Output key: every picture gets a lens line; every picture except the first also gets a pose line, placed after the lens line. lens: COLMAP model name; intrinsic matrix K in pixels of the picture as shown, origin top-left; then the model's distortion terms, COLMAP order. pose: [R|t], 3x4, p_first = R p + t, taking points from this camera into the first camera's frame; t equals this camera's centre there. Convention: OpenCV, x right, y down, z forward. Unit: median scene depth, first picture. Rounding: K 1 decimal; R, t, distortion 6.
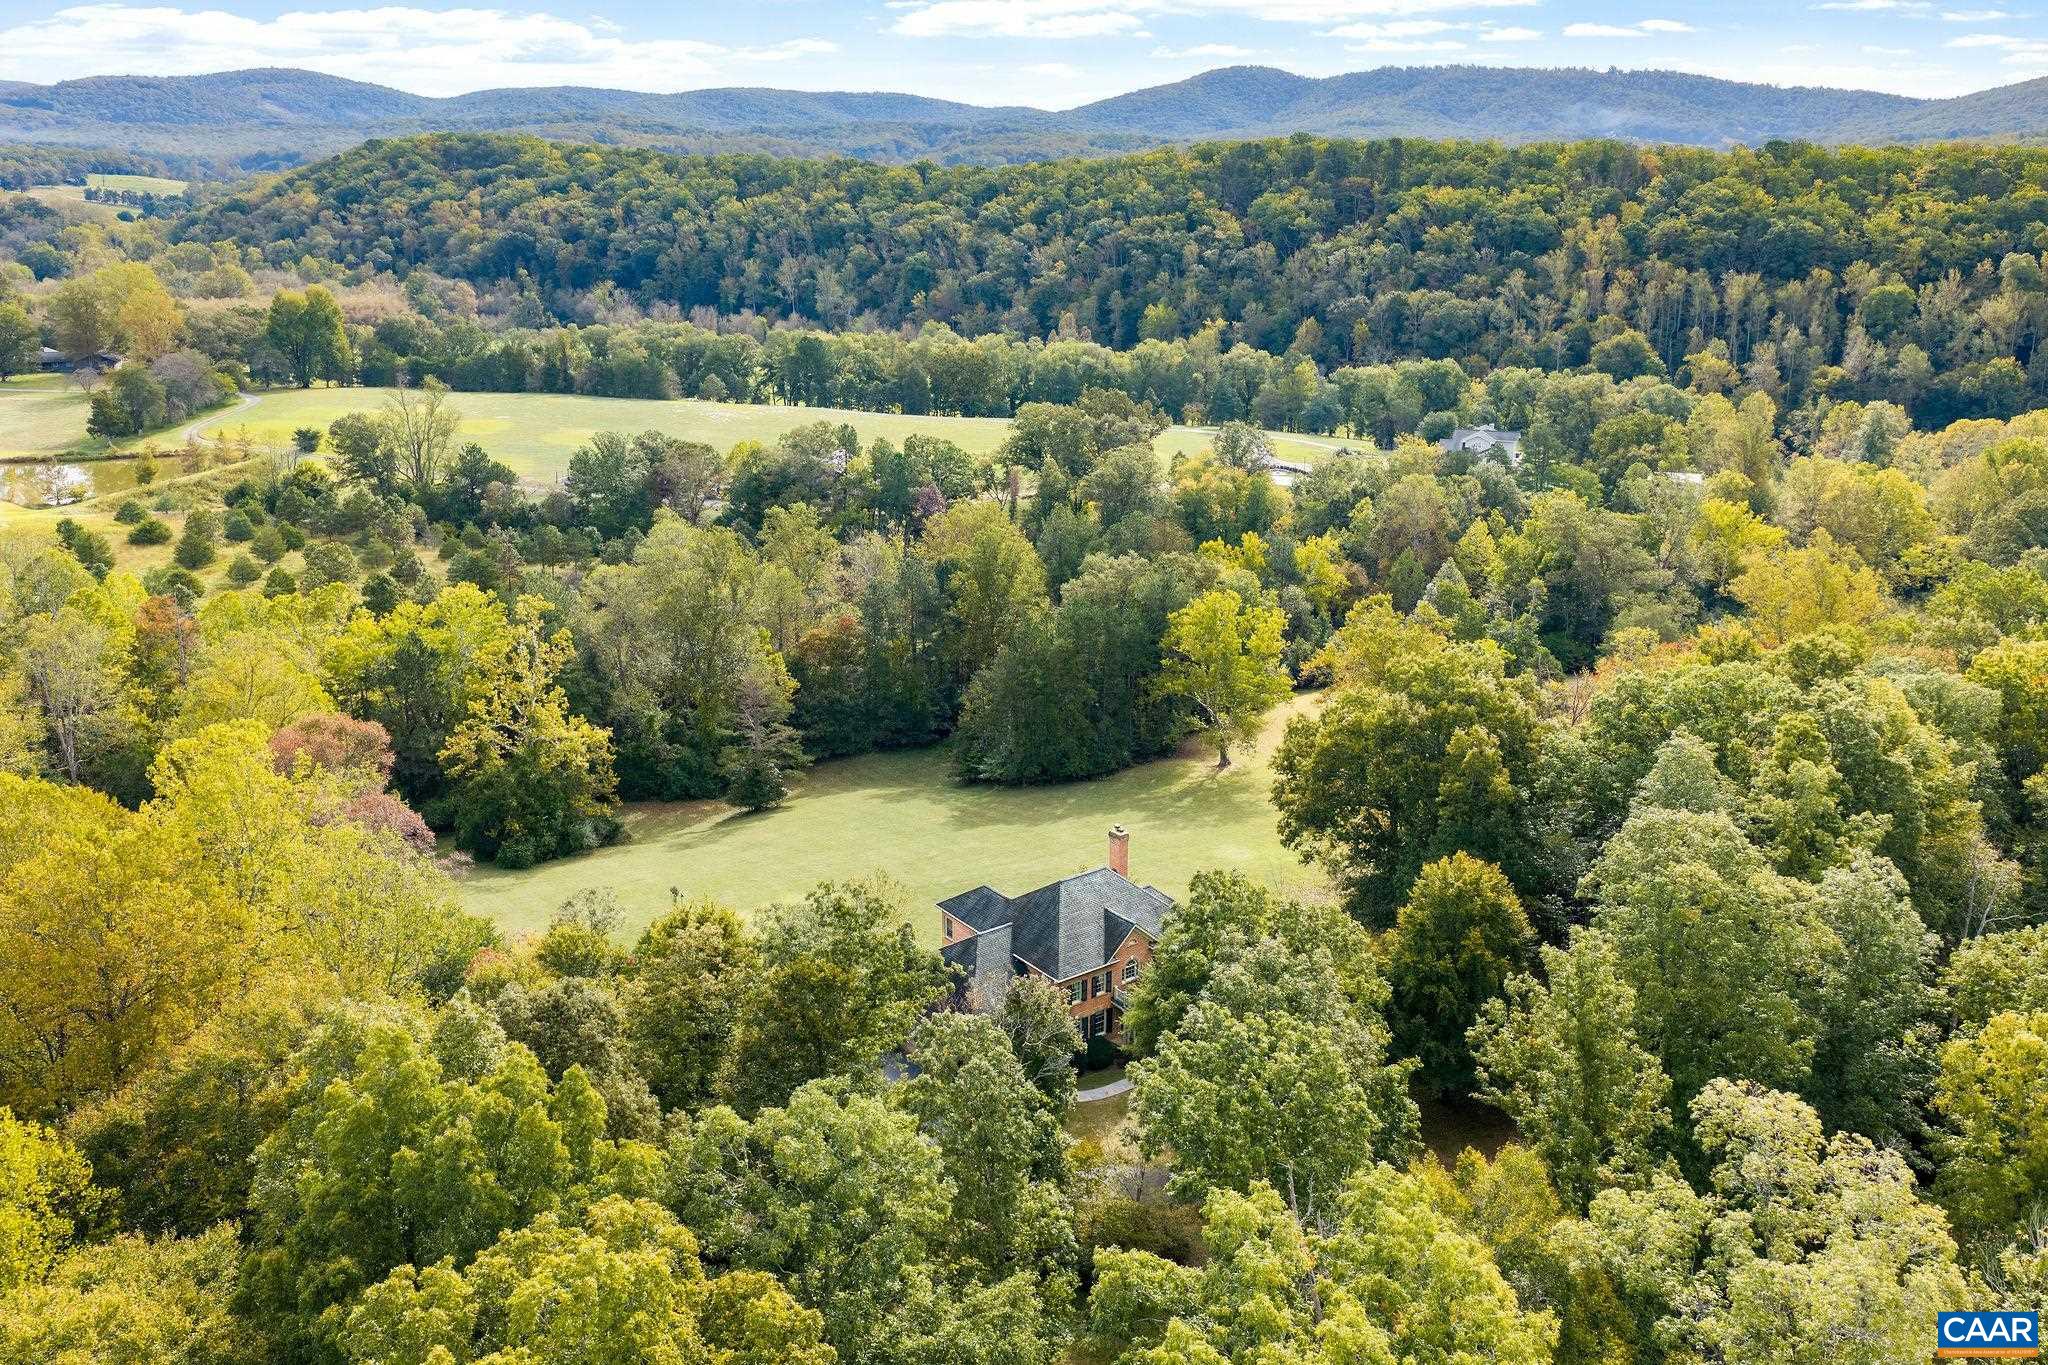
lens RADIAL K [[1600.1, 0, 1018.6], [0, 1600.1, 643.2], [0, 0, 1]] dist [0.123217, 0.000258]
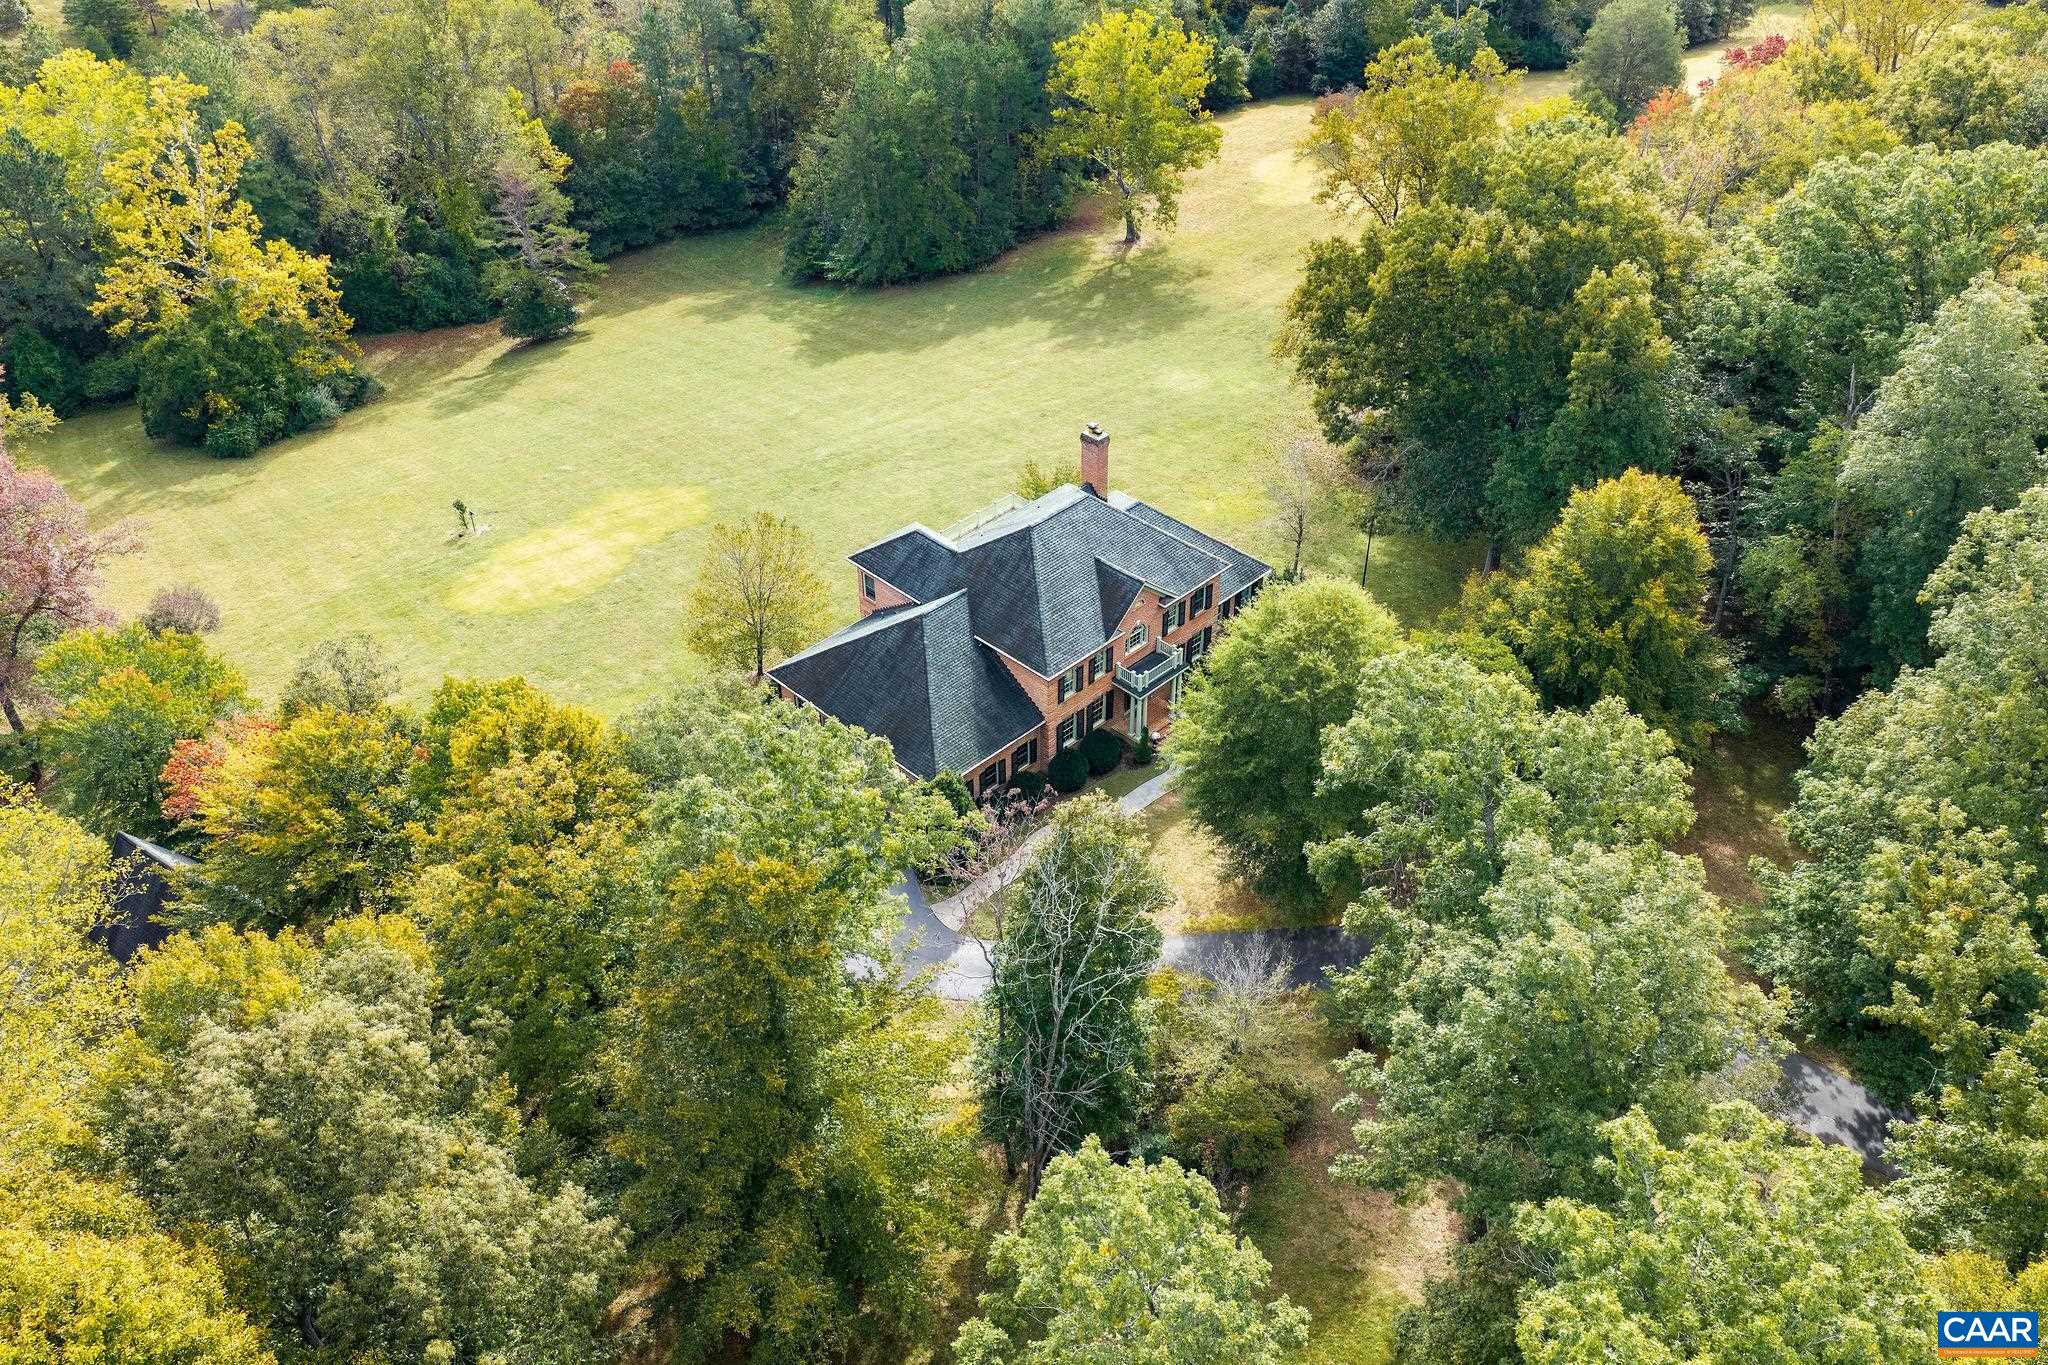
lens RADIAL K [[1673.8, 0, 1028.8], [0, 1673.8, 603.2], [0, 0, 1]] dist [0.052440, -0.002482]
pose [[0.989533, -0.096131, 0.107629, -0.026845], [0.055597, 0.942205, 0.330391, -0.029124], [-0.133170, -0.320949, 0.937687, 0.144114]]
